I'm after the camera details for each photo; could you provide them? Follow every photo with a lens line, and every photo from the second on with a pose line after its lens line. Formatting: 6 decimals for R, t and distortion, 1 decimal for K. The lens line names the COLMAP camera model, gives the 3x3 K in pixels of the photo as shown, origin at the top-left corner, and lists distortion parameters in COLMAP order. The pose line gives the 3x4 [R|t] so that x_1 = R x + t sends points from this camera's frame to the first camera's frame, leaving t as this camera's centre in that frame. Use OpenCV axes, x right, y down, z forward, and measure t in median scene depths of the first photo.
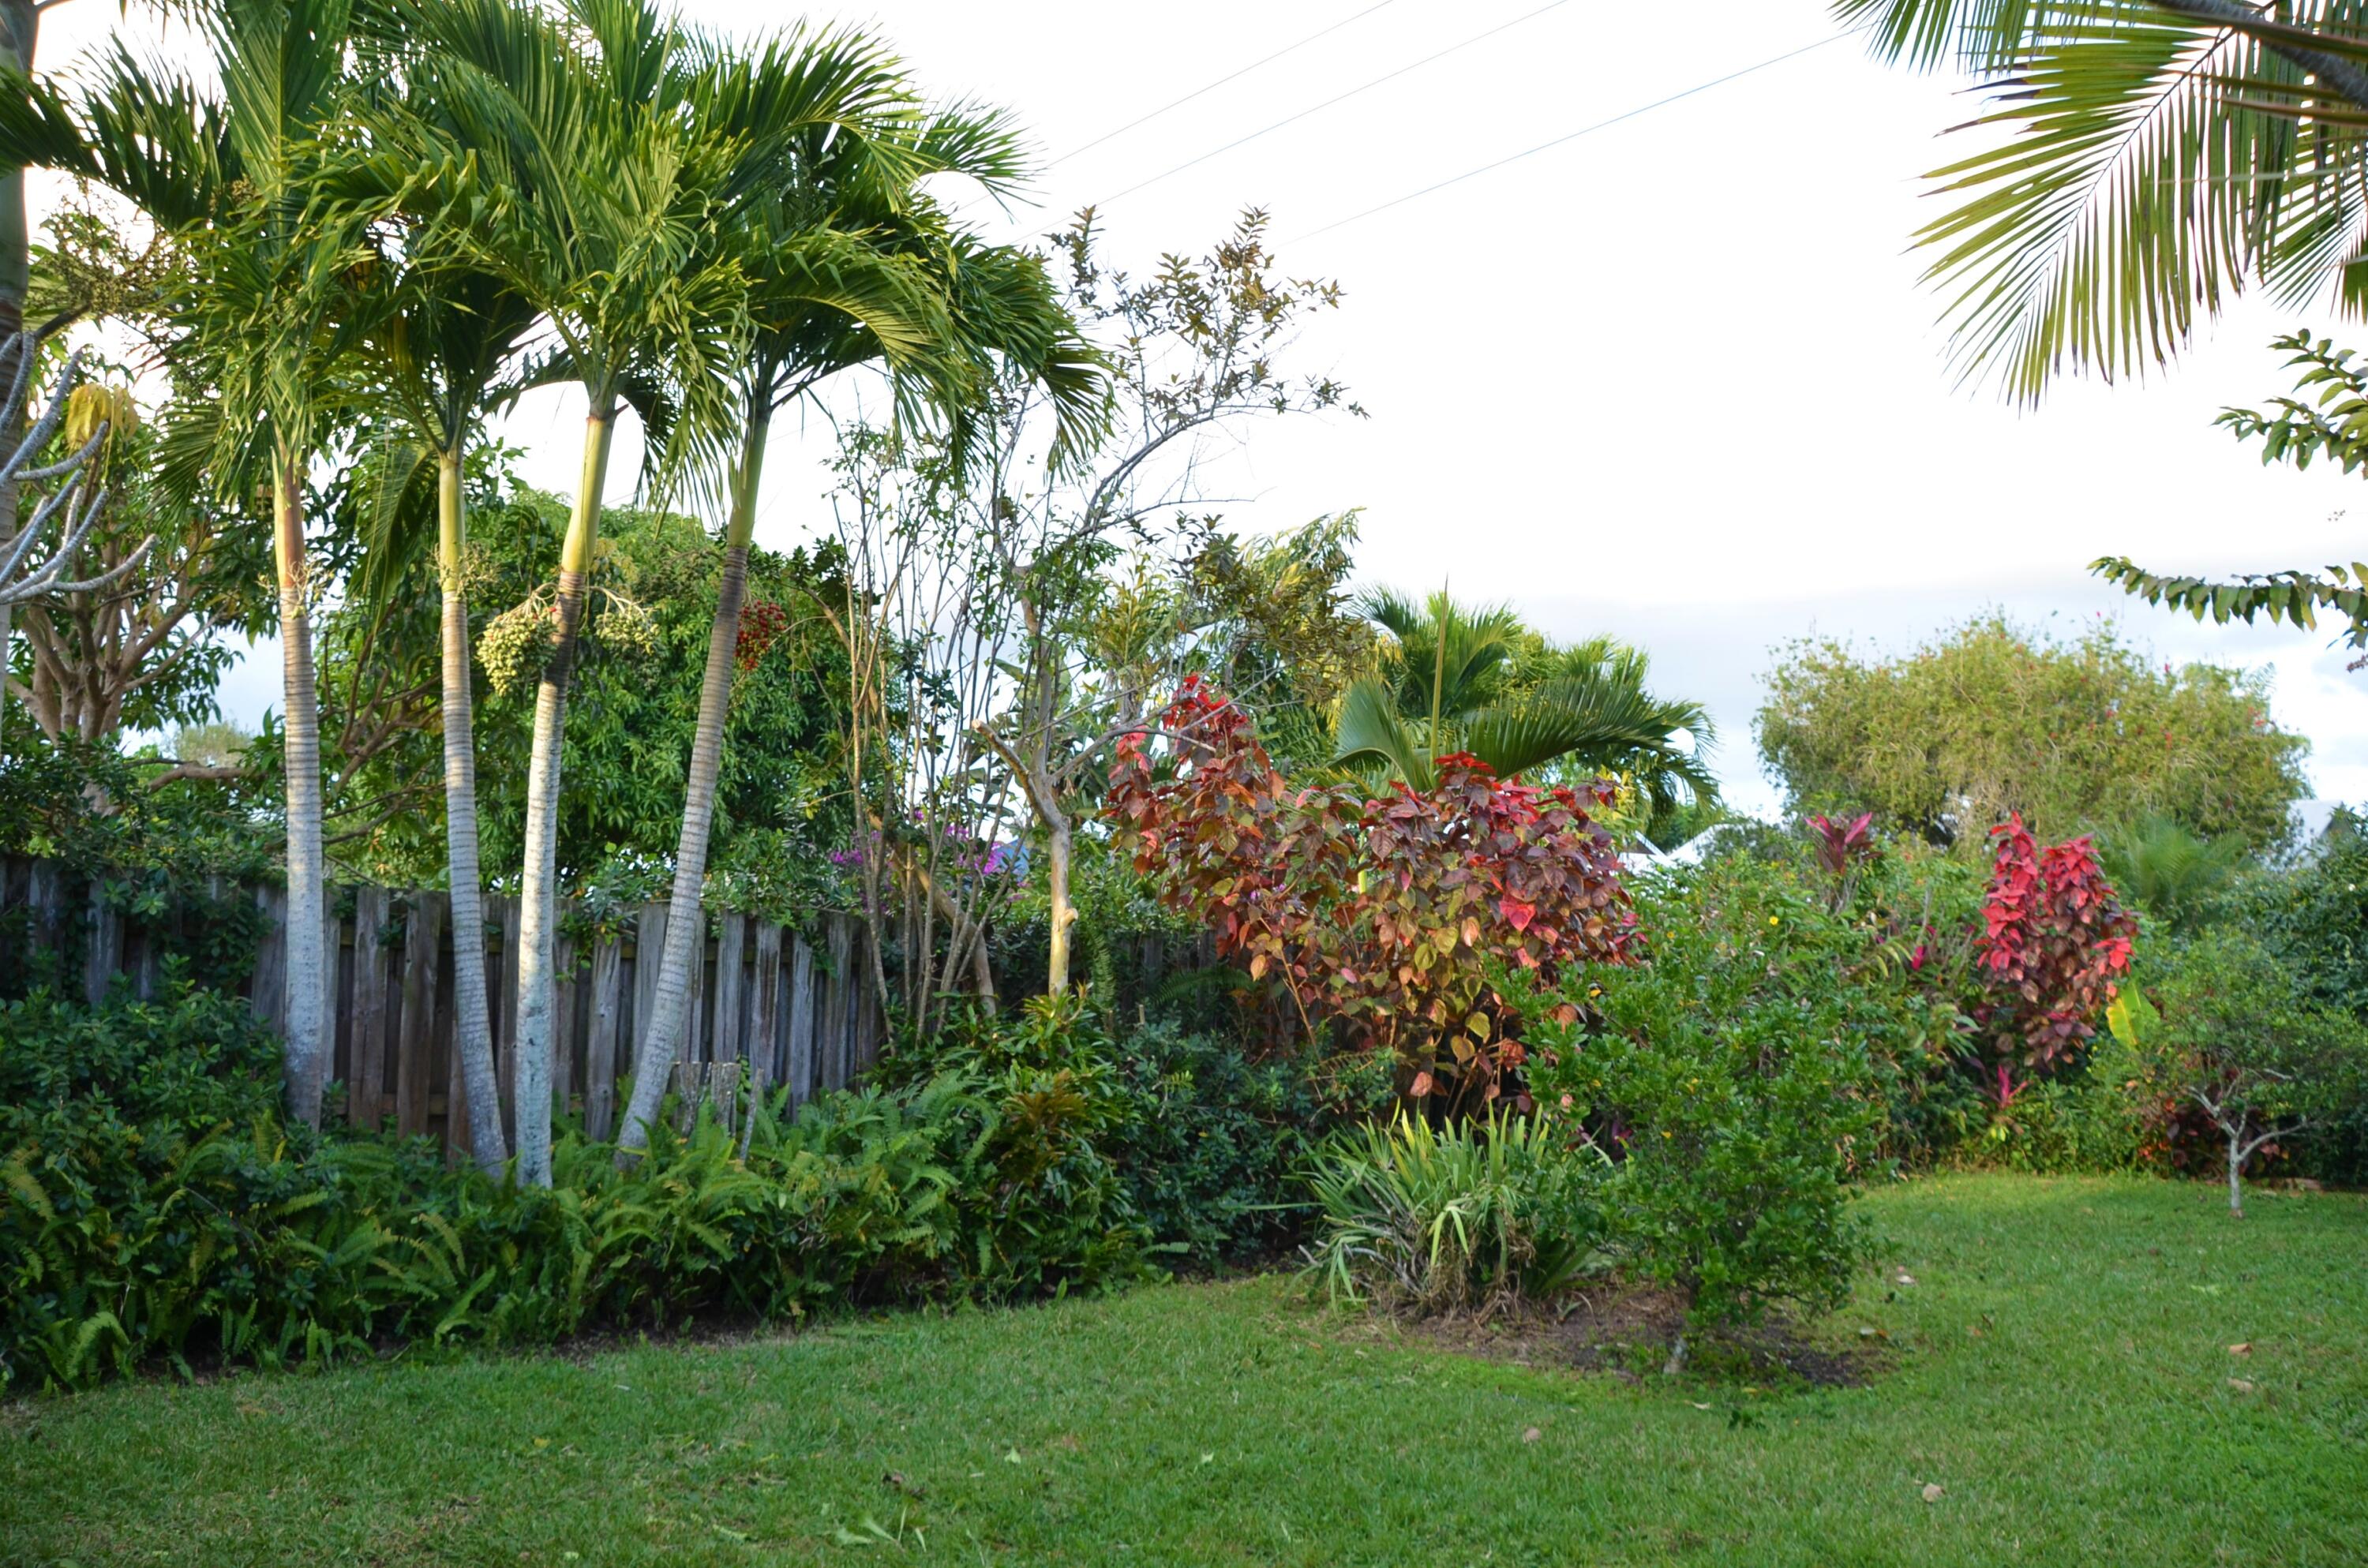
lens RADIAL K [[1811.0, 0, 1184.0], [0, 1811.0, 784.0], [0, 0, 1]] dist [-0.136221, 0.071438]
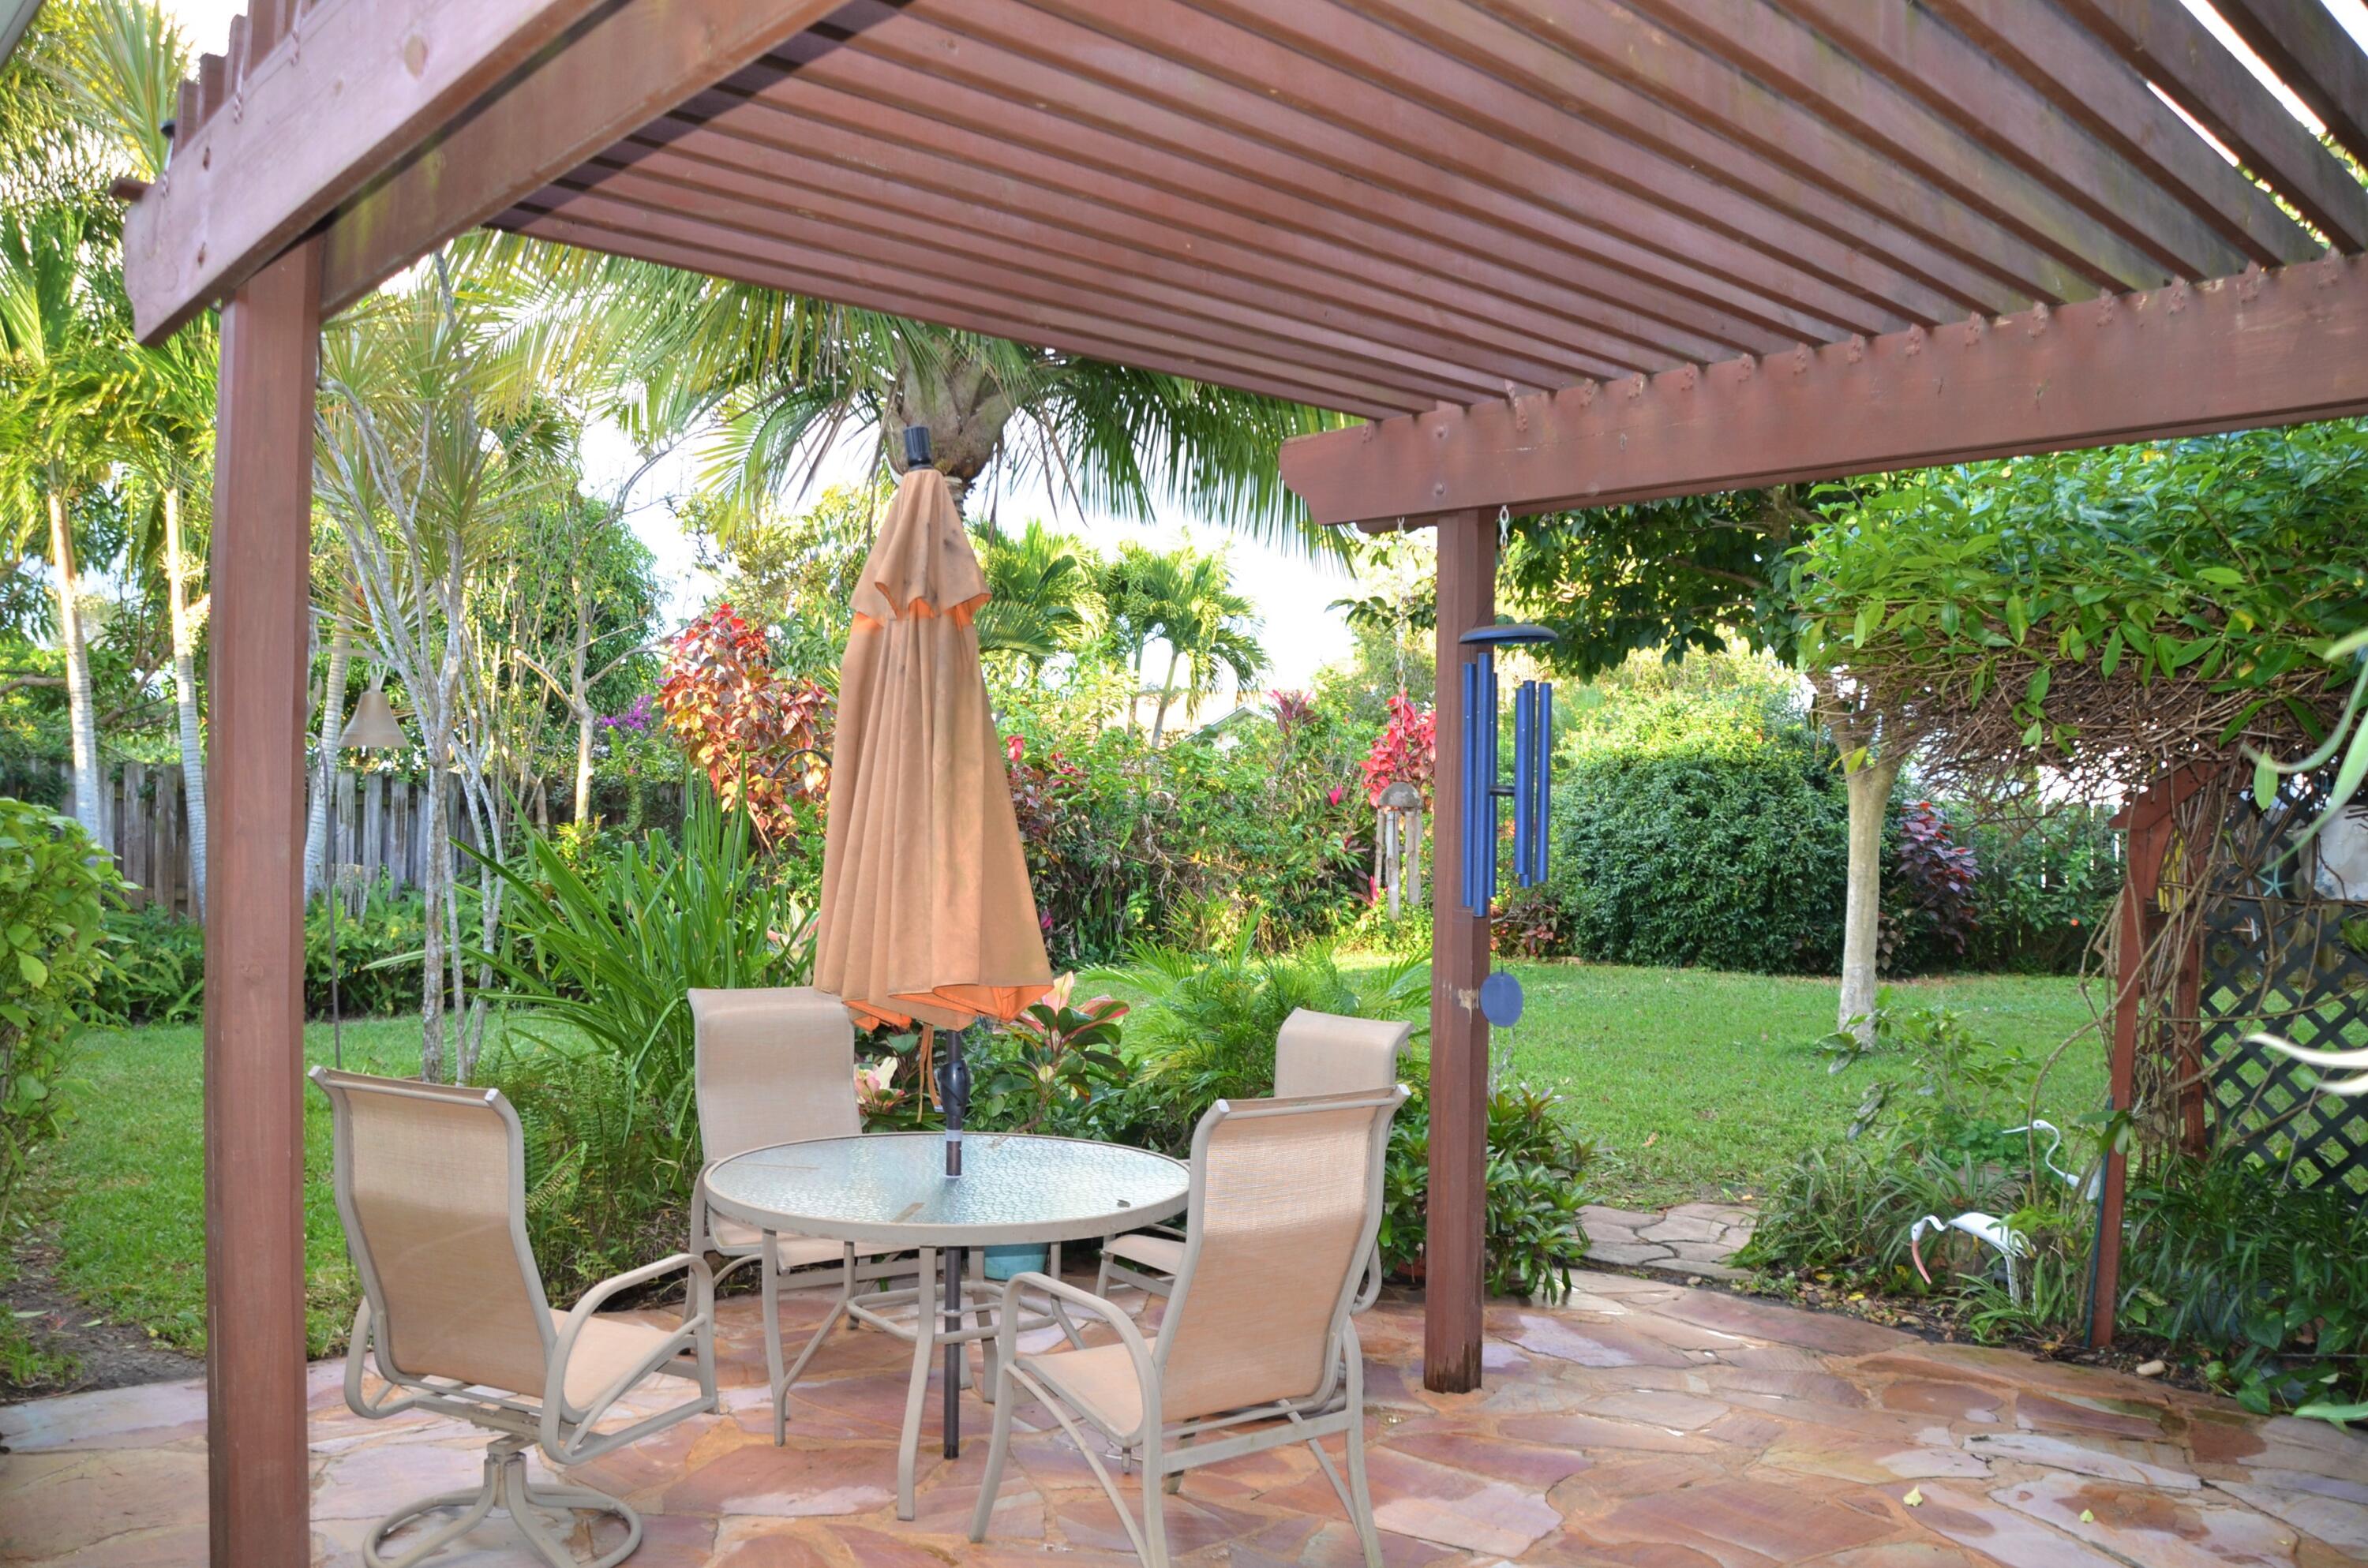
lens RADIAL K [[1811.0, 0, 1184.0], [0, 1811.0, 784.0], [0, 0, 1]] dist [-0.136221, 0.071438]
pose [[0.998896, -0.011485, 0.045556, 0.454746], [0.007765, 0.996683, 0.081014, -0.046913], [-0.046335, -0.080571, 0.995671, -0.679489]]
